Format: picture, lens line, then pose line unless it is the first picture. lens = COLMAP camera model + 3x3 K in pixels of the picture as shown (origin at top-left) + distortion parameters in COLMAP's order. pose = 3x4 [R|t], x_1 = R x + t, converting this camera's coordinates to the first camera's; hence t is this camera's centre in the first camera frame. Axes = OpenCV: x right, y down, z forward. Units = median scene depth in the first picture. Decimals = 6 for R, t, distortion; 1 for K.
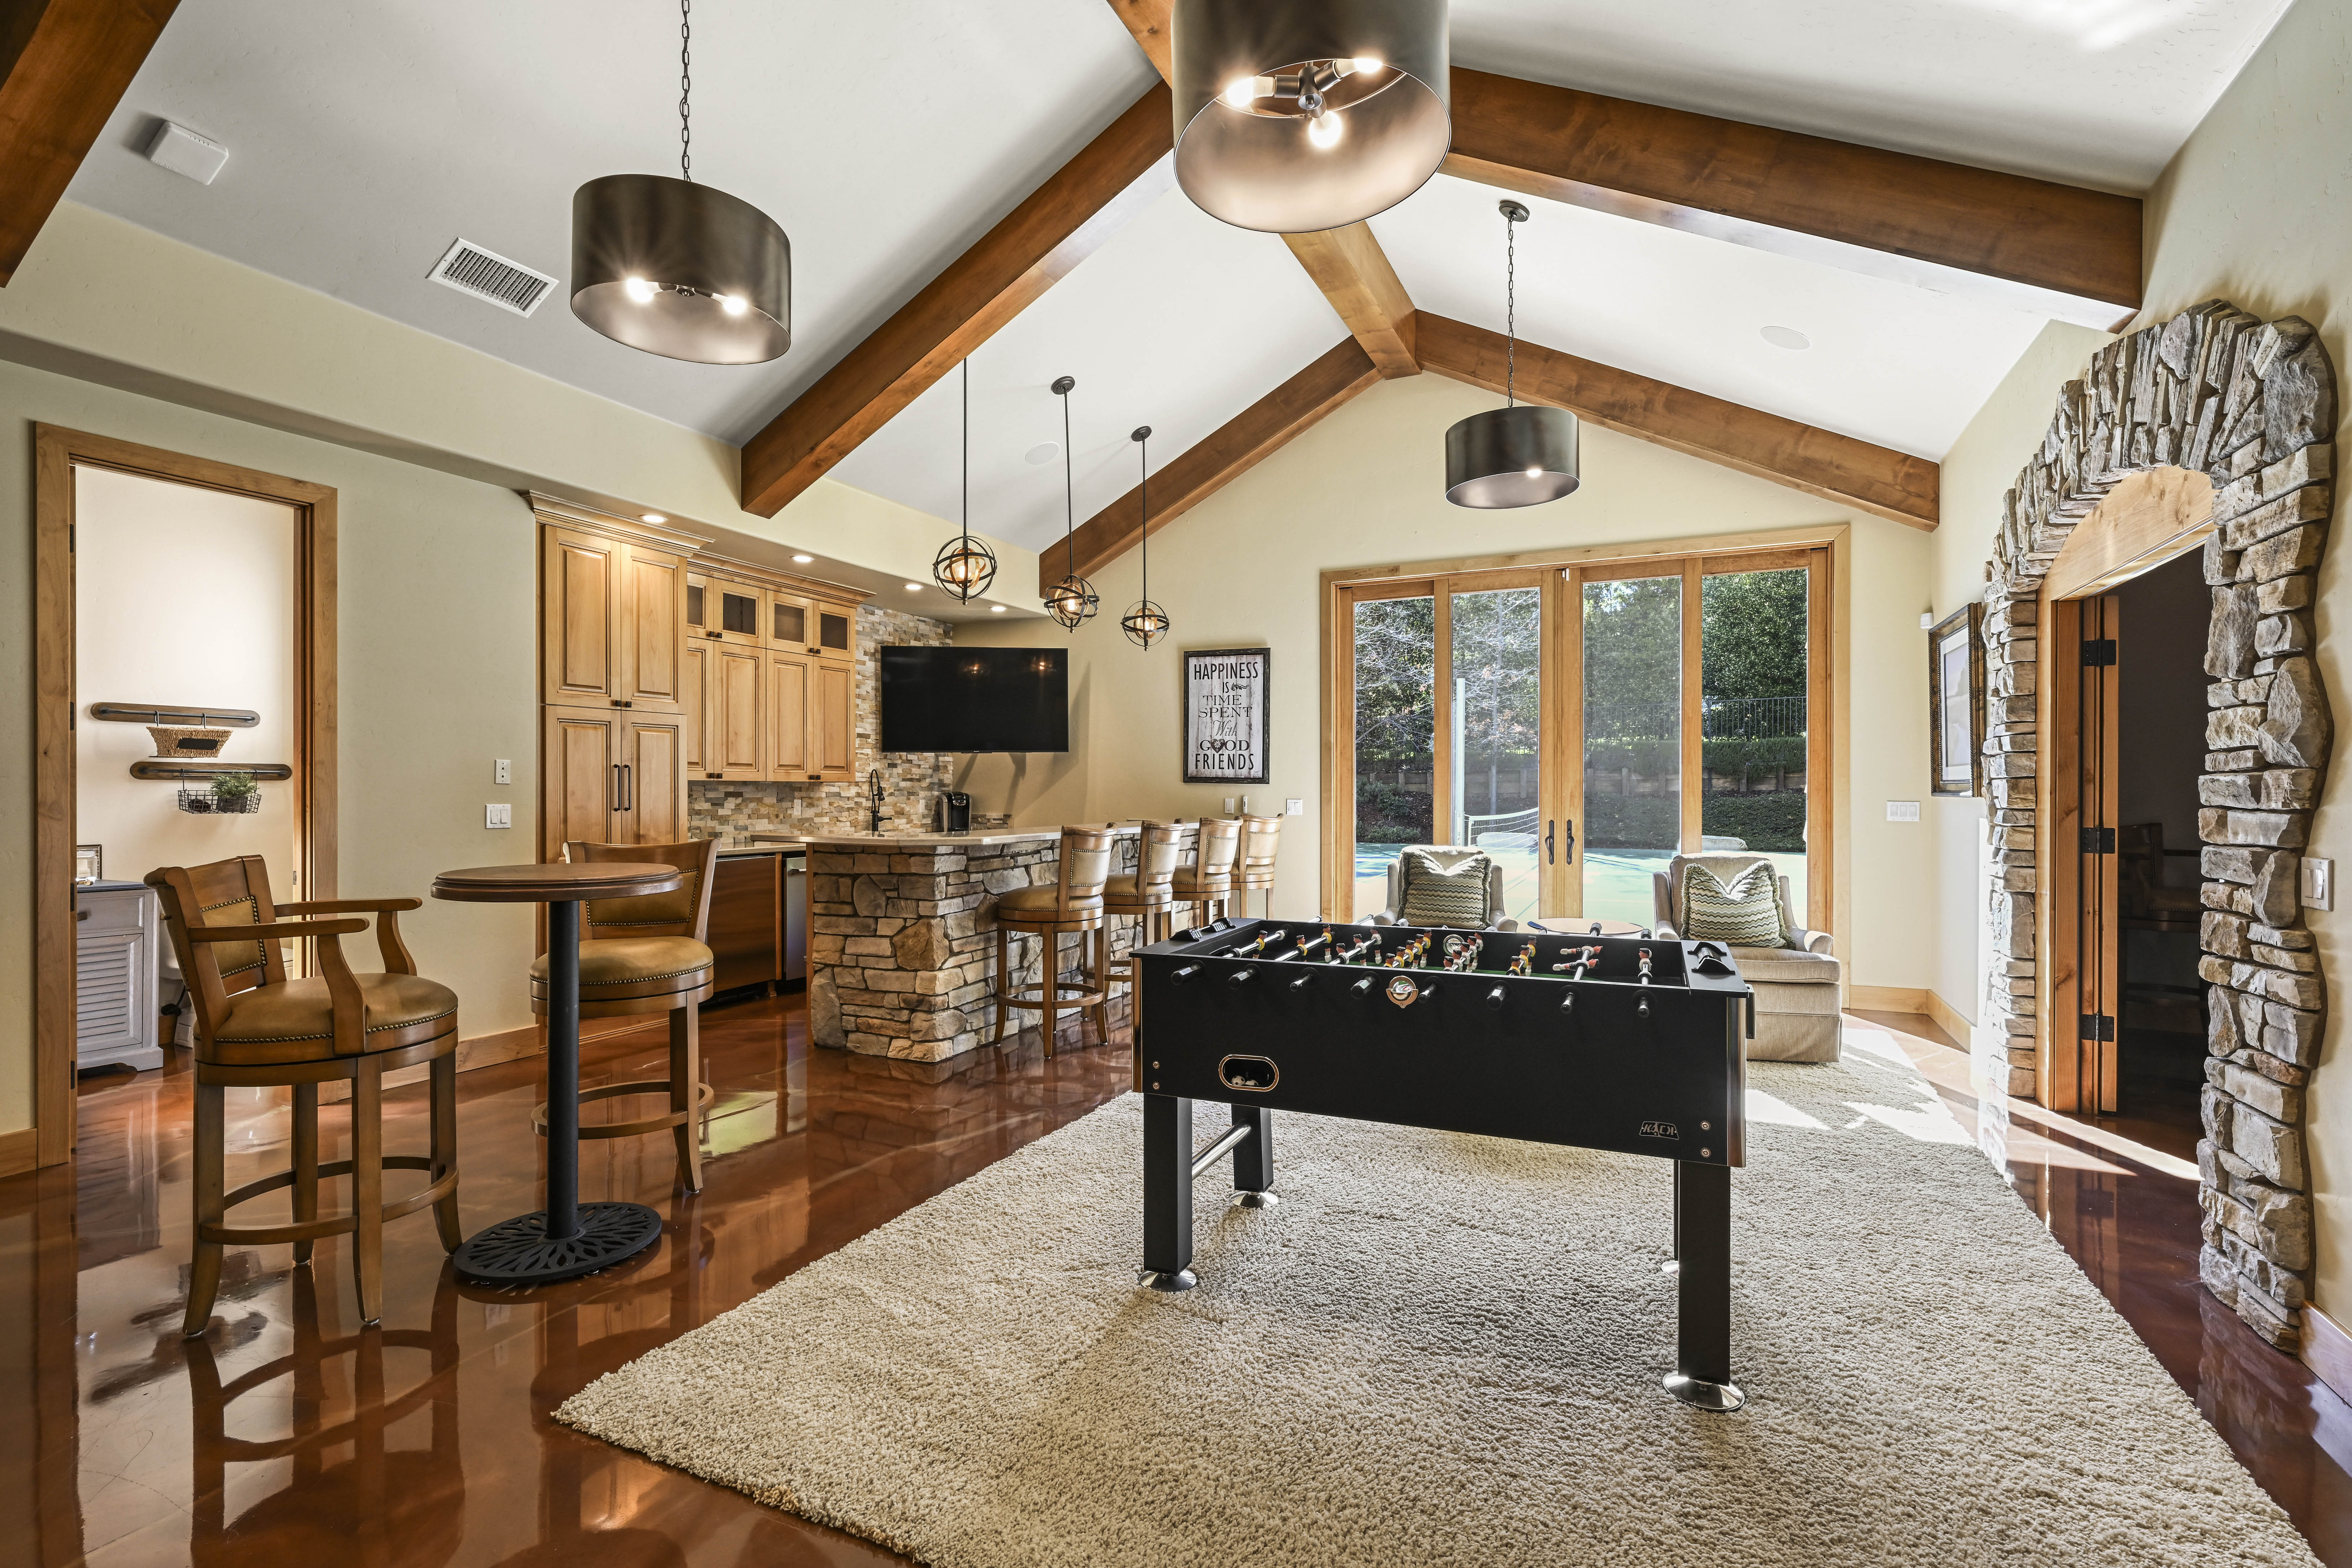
lens RADIAL K [[1061.4, 0, 1178.7], [0, 1061.4, 787.4], [0, 0, 1]] dist [-0.005044, 0.000058]
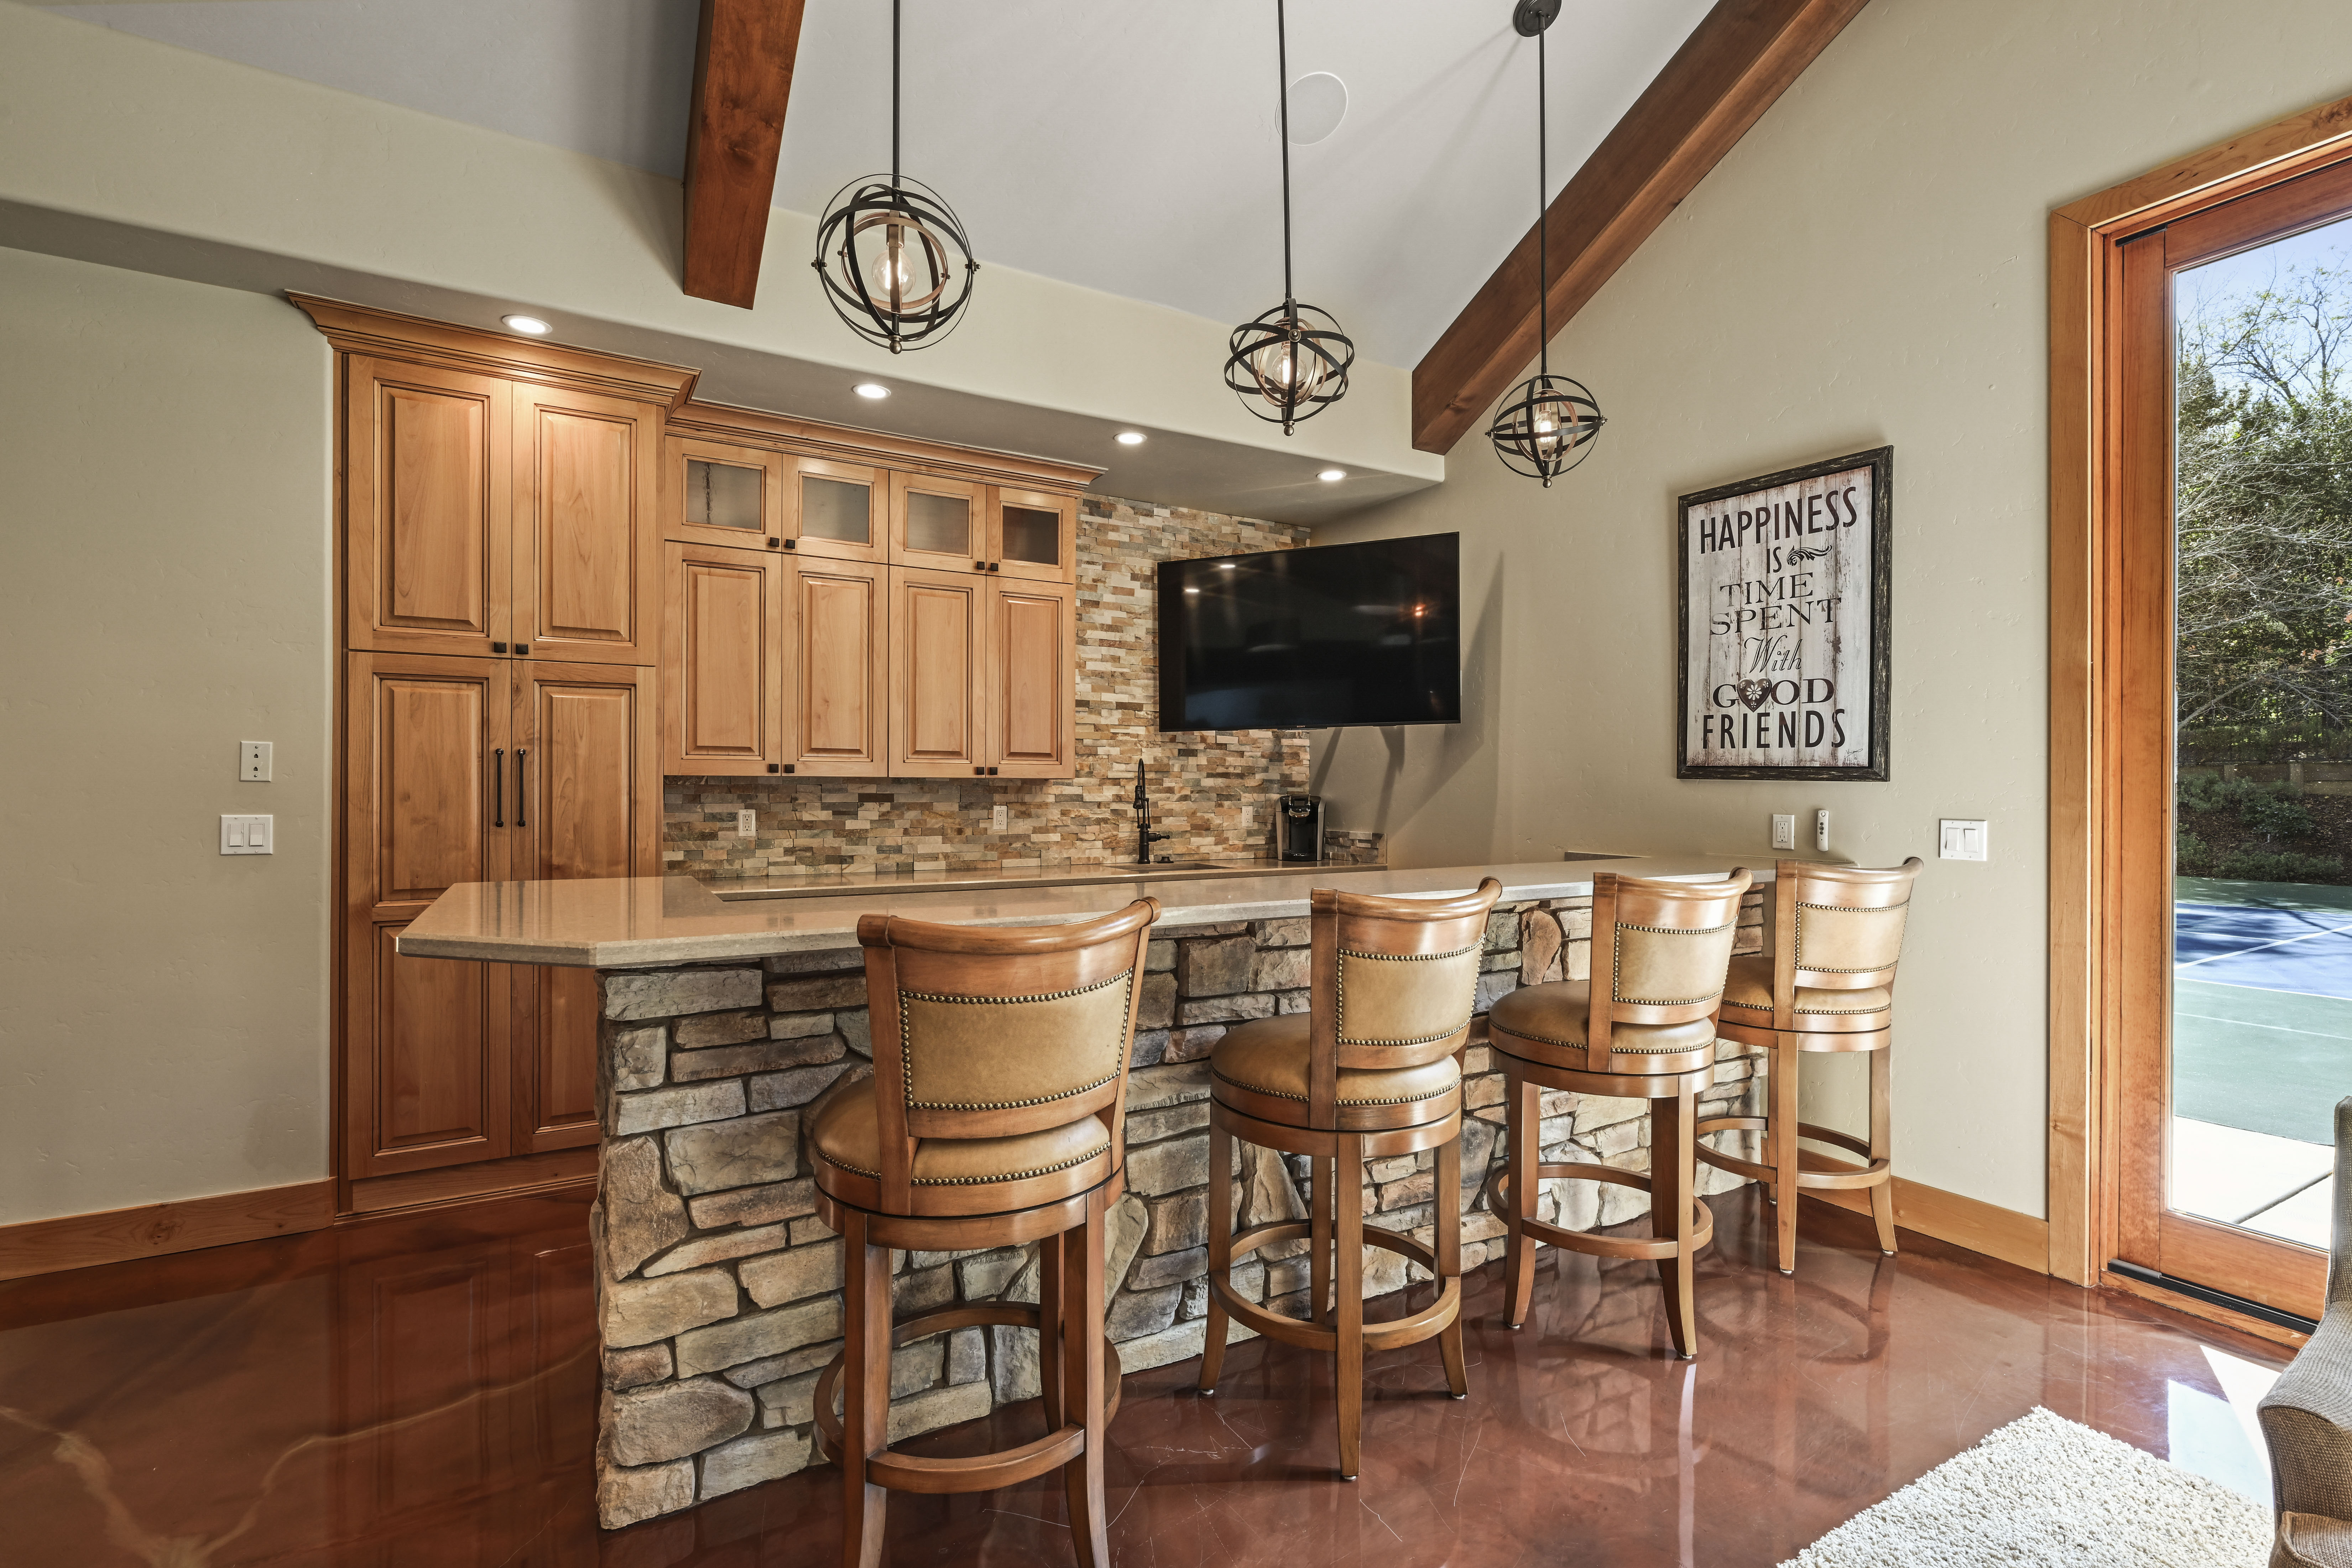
lens RADIAL K [[1061.4, 0, 1170.9], [0, 1061.4, 783.7], [0, 0, 1]] dist [-0.005044, 0.000058]
pose [[0.821902, 0.001029, -0.569628, 0.089903], [-0.001976, 0.999998, -0.001045, -0.001520], [0.569625, 0.001984, 0.821902, 0.508990]]
